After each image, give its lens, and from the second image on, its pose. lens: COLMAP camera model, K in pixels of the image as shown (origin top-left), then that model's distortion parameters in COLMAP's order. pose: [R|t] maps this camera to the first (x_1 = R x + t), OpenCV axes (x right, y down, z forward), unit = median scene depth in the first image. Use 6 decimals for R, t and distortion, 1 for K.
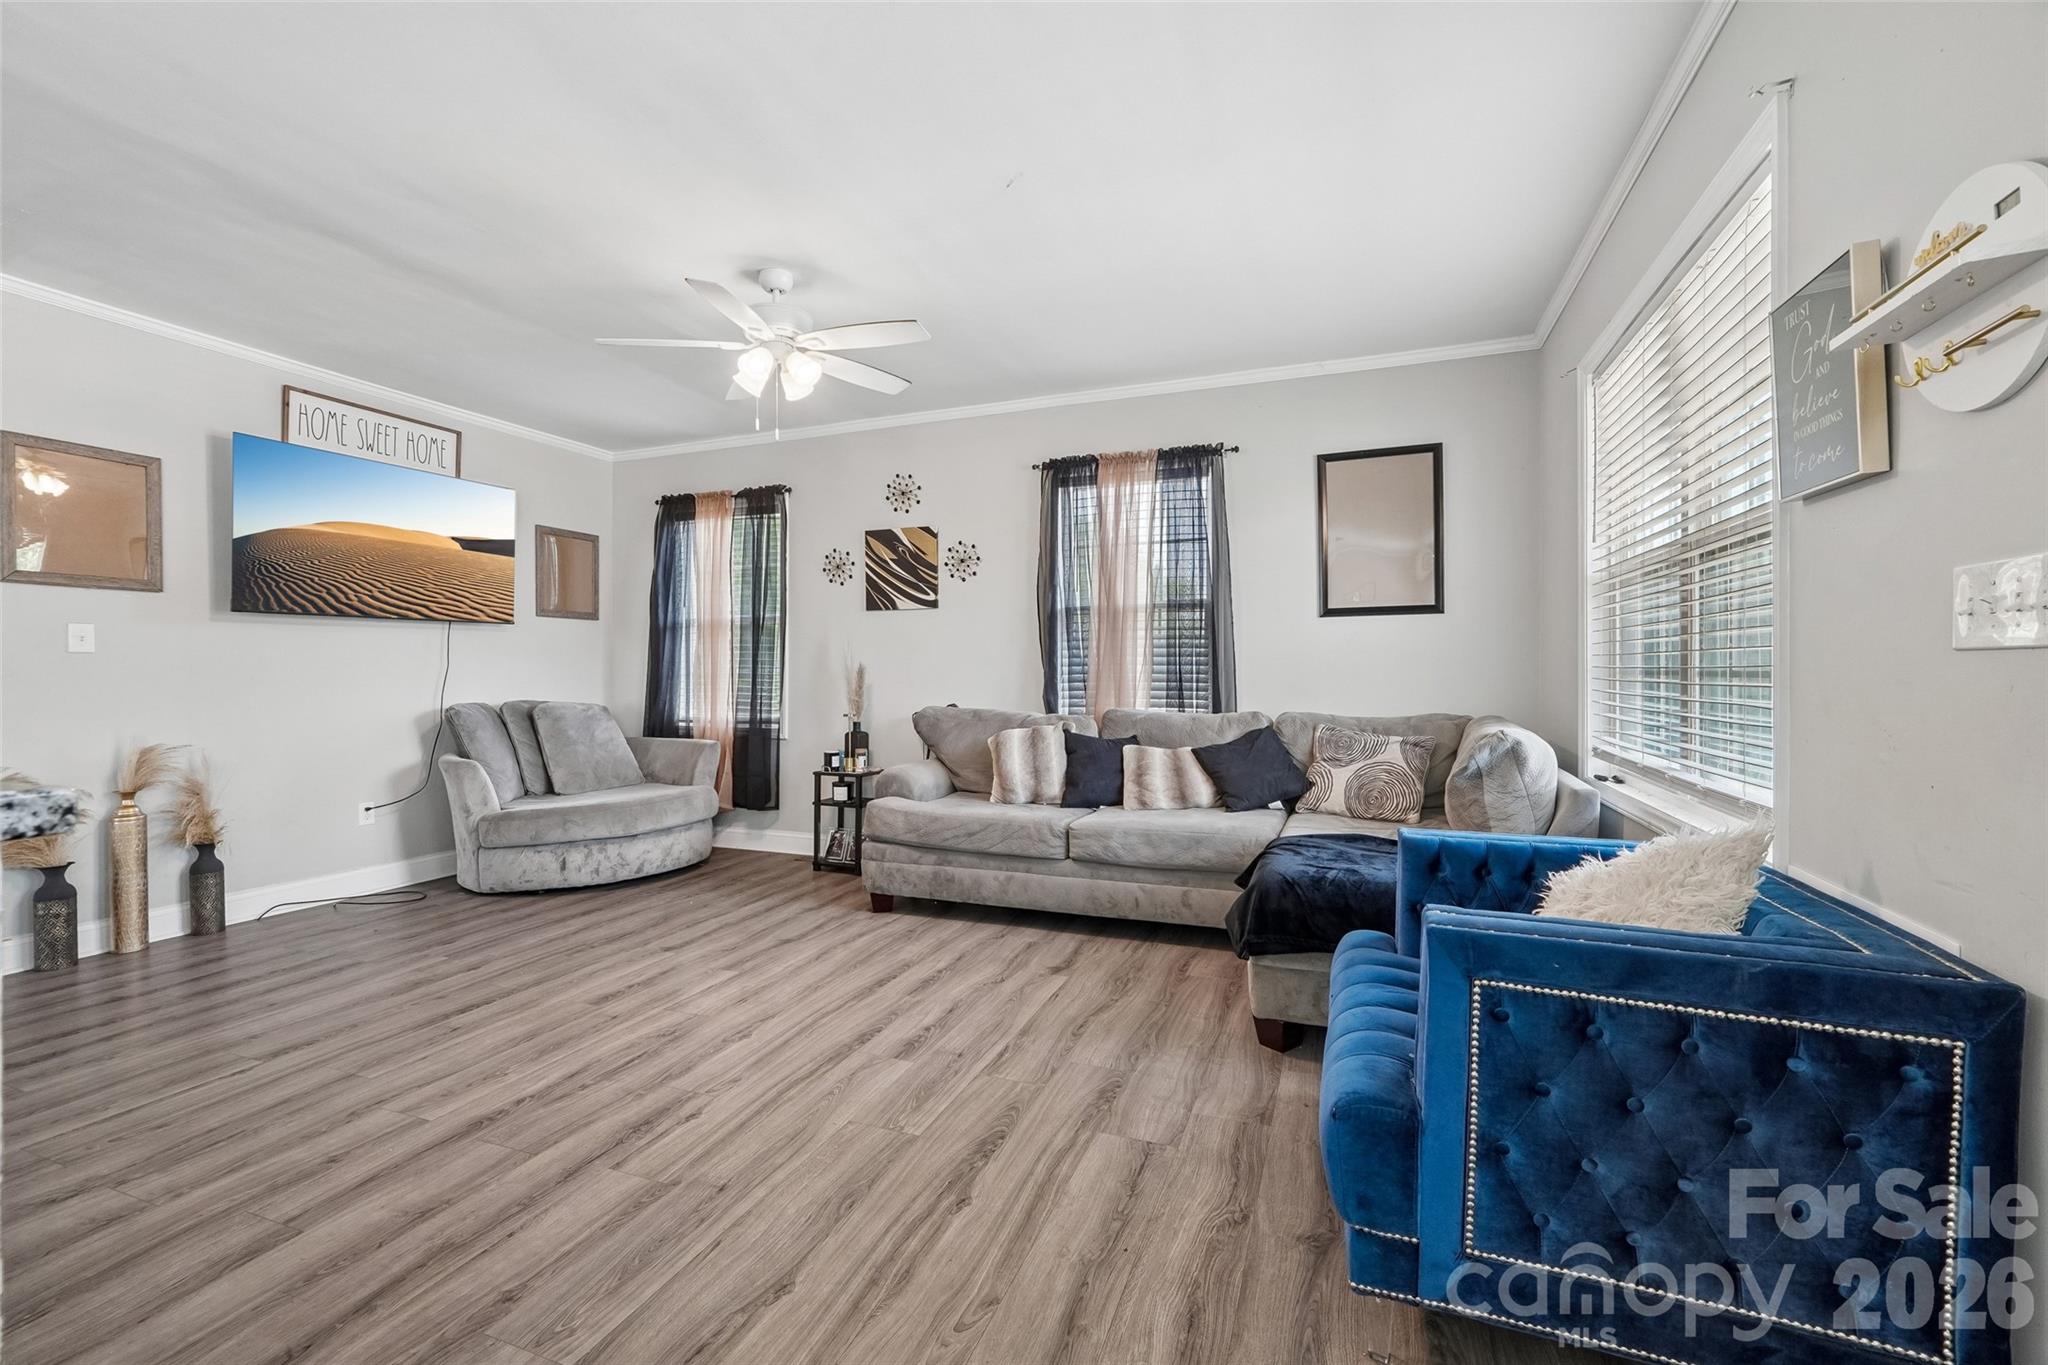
lens RADIAL K [[863.2, 0, 1028.1], [0, 863.2, 680.0], [0, 0, 1]] dist [-0.015272, 0.005313]
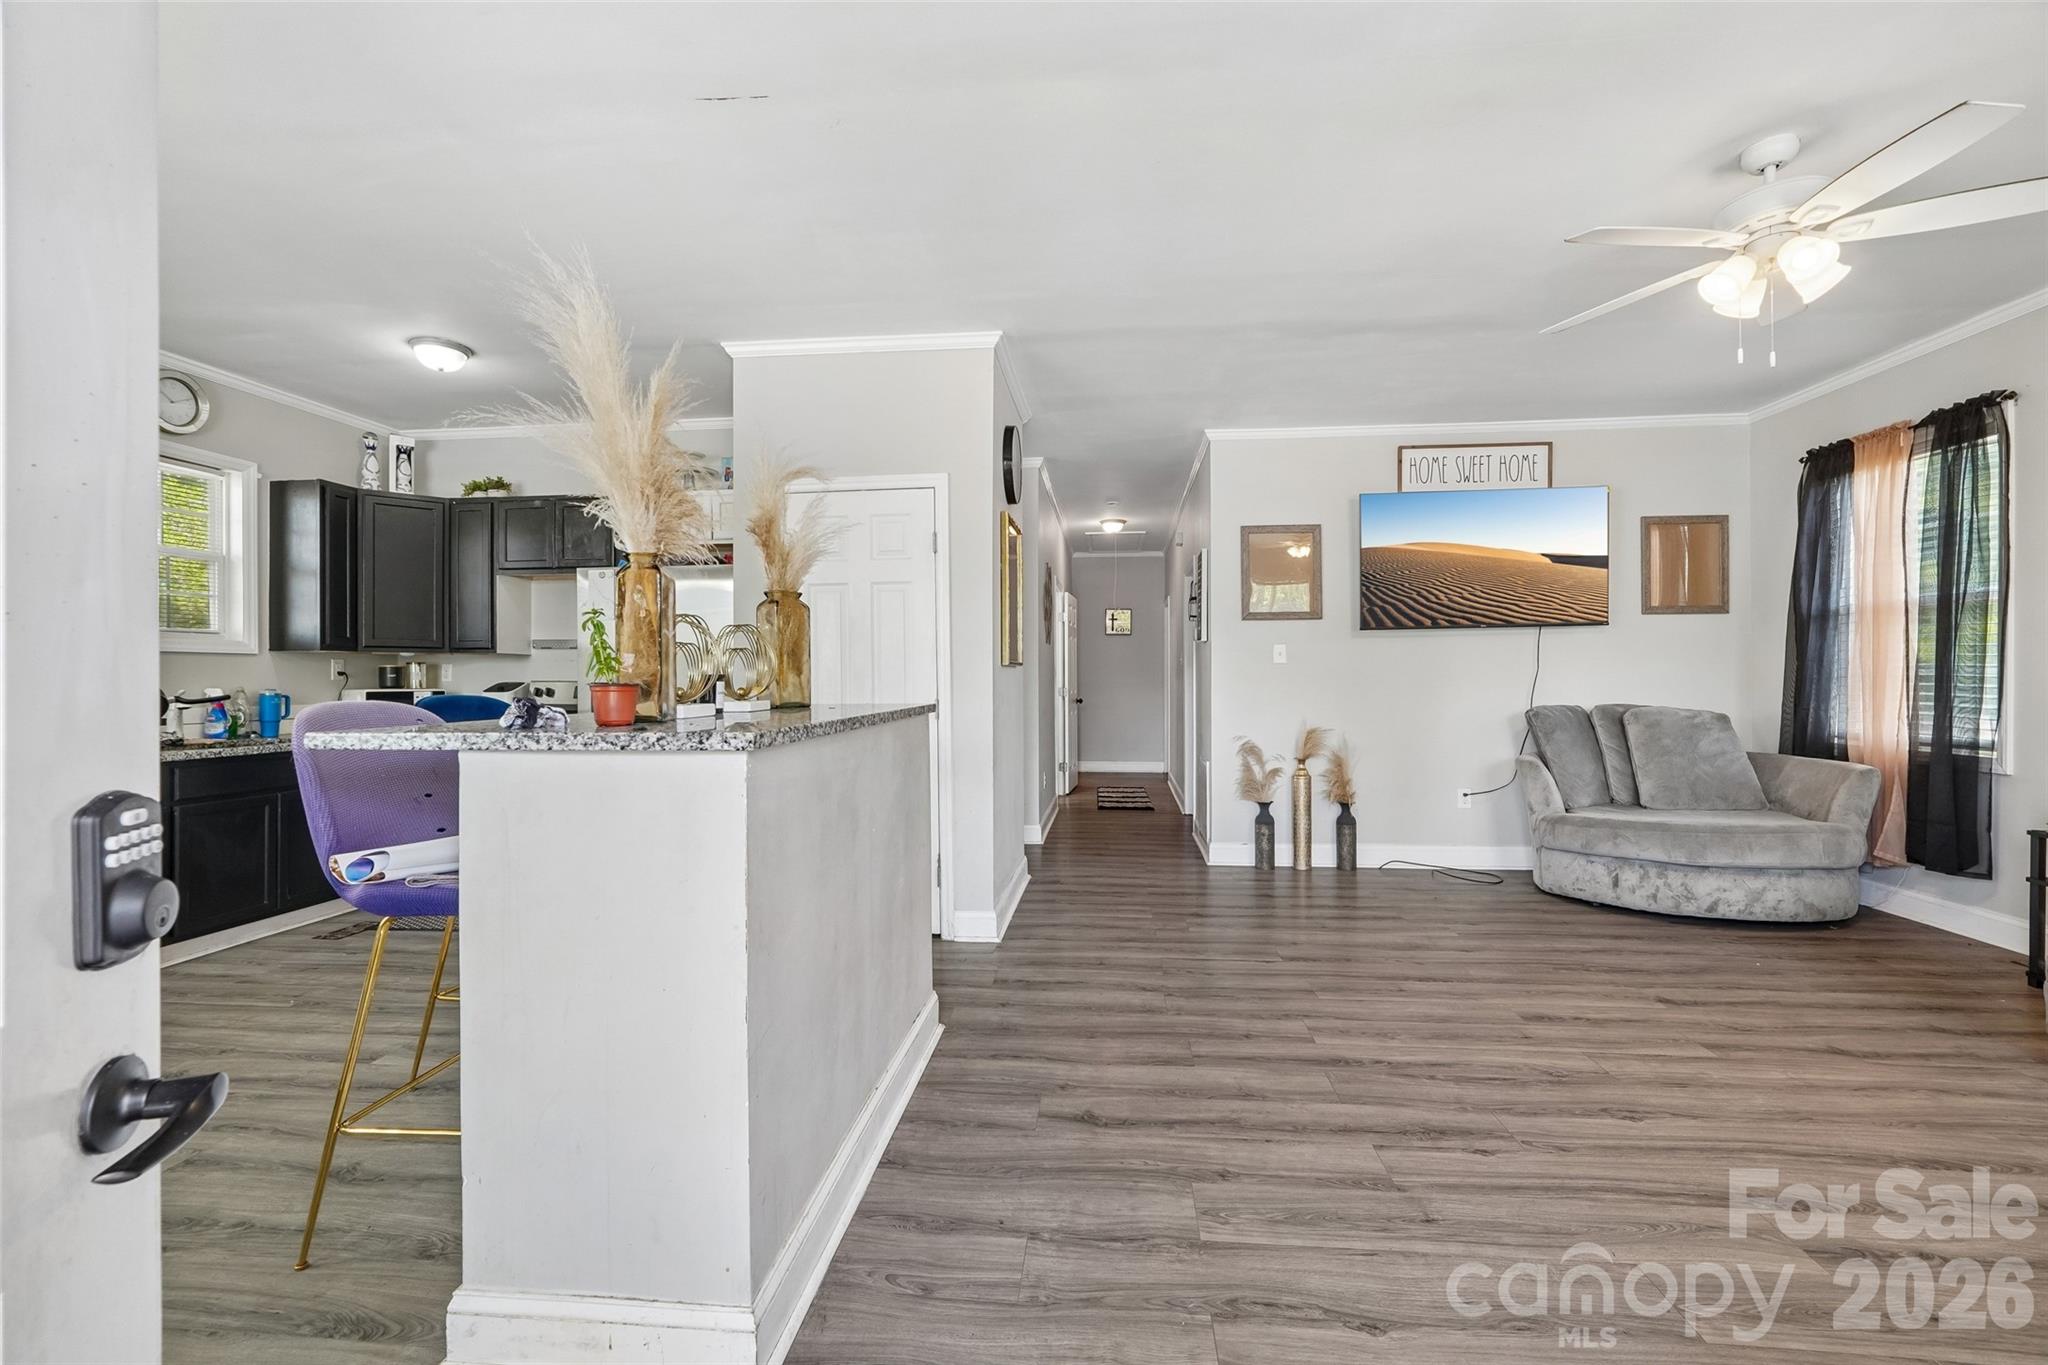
lens RADIAL K [[863.2, 0, 1023.1], [0, 863.2, 676.4], [0, 0, 1]] dist [-0.015272, 0.005313]
pose [[0.259508, -0.000601, -0.965741, 0.206215], [-0.002389, 0.999996, -0.001265, -0.005409], [0.965738, 0.002635, 0.259506, 0.143906]]
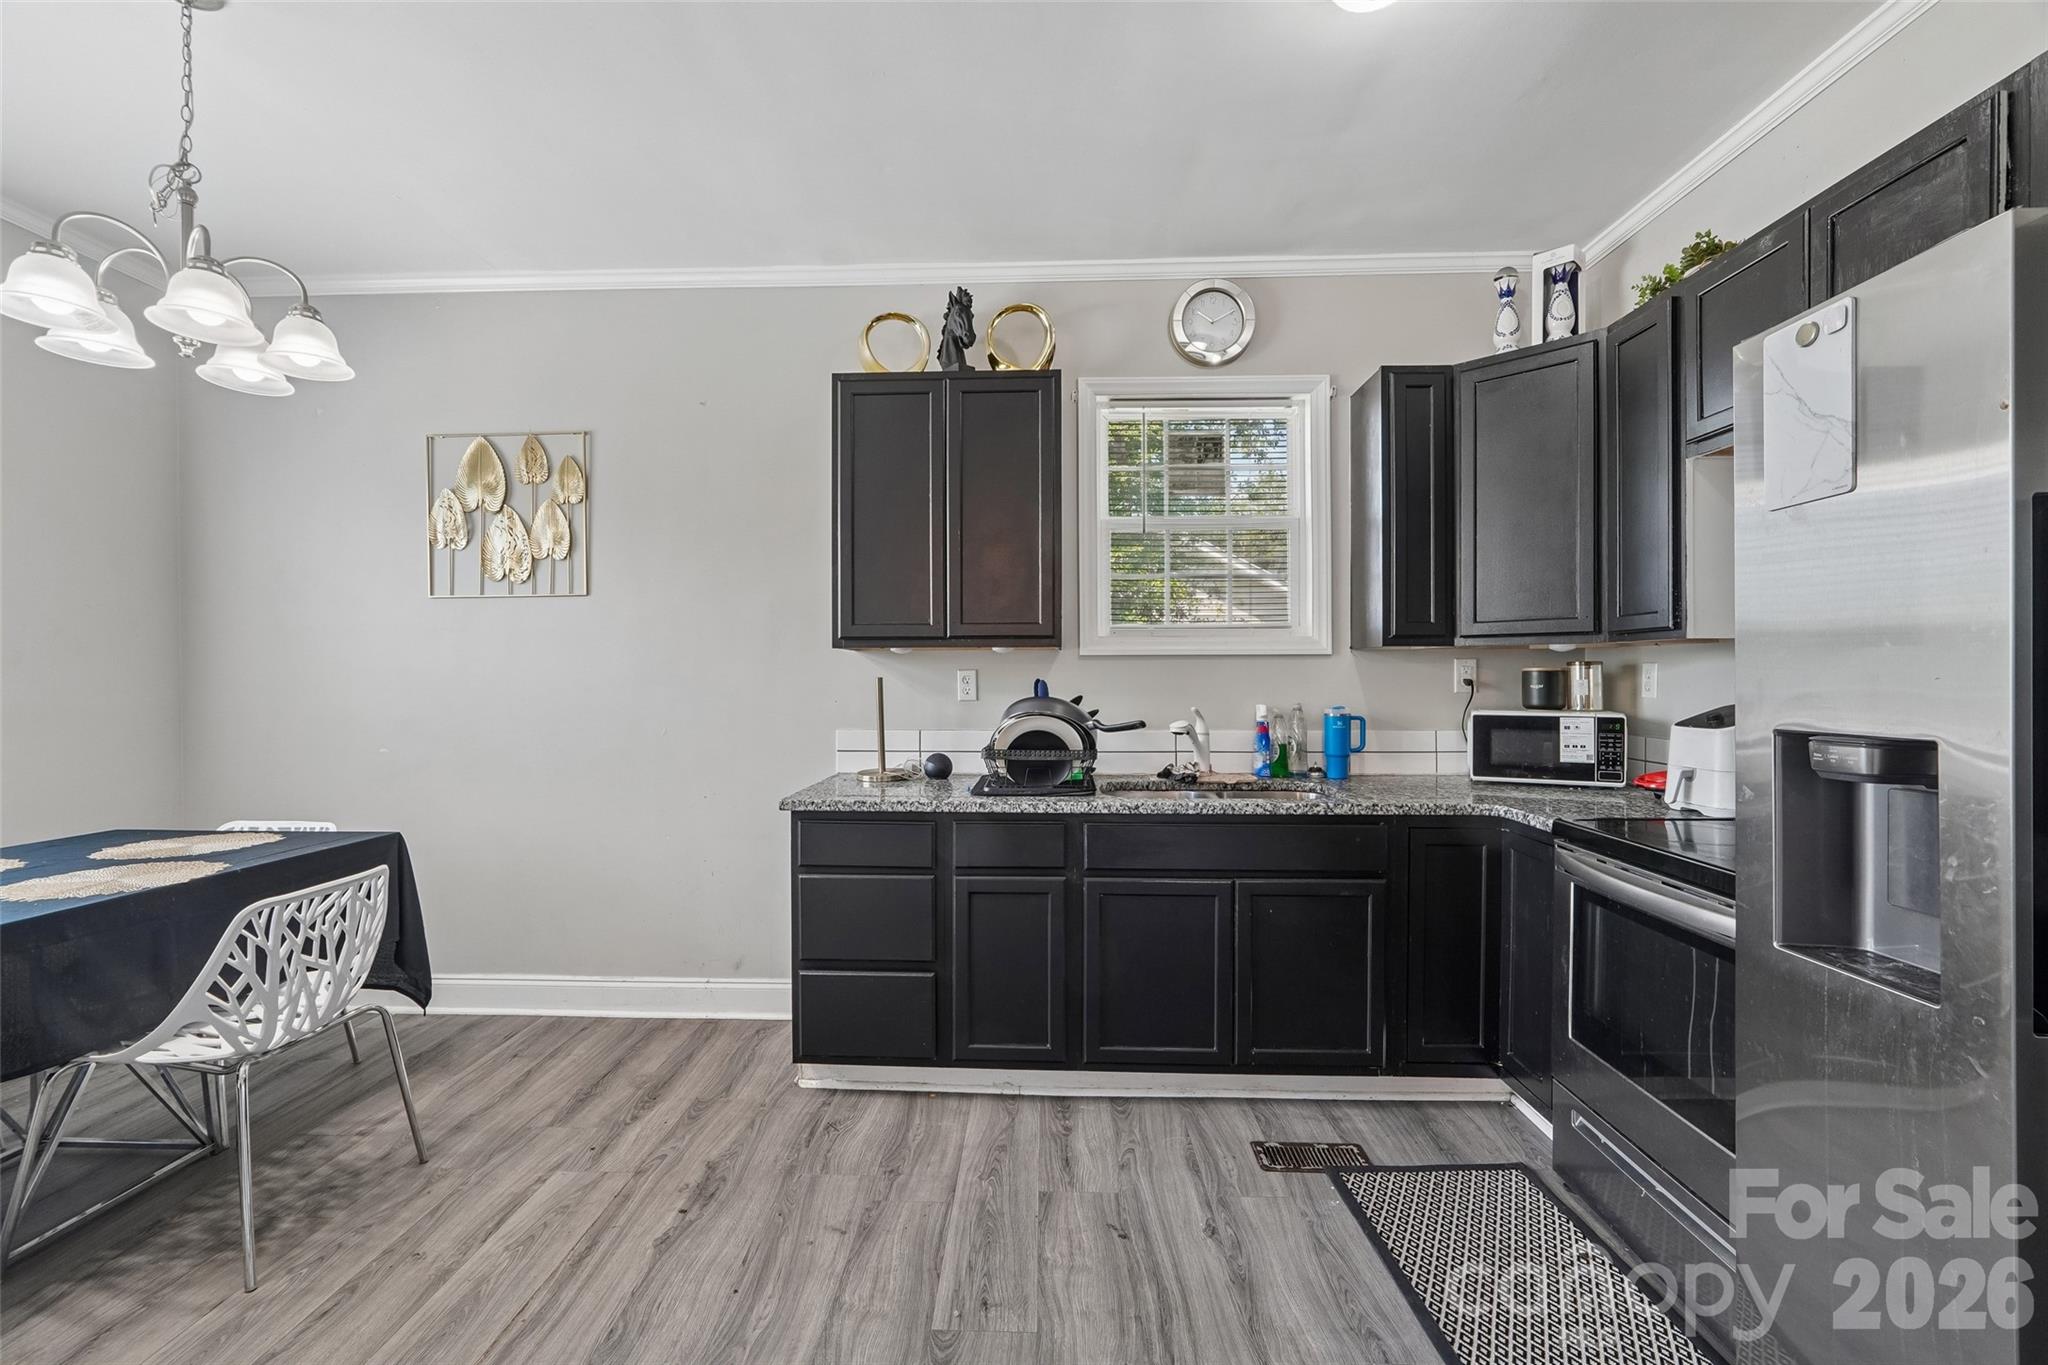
lens RADIAL K [[863.2, 0, 1033.6], [0, 863.2, 678.0], [0, 0, 1]] dist [-0.015272, 0.005313]
pose [[-0.942147, 0.005681, -0.335152, -0.589716], [0.004079, 0.999977, 0.005482, -0.017709], [0.335175, 0.003798, -0.942148, 0.102950]]
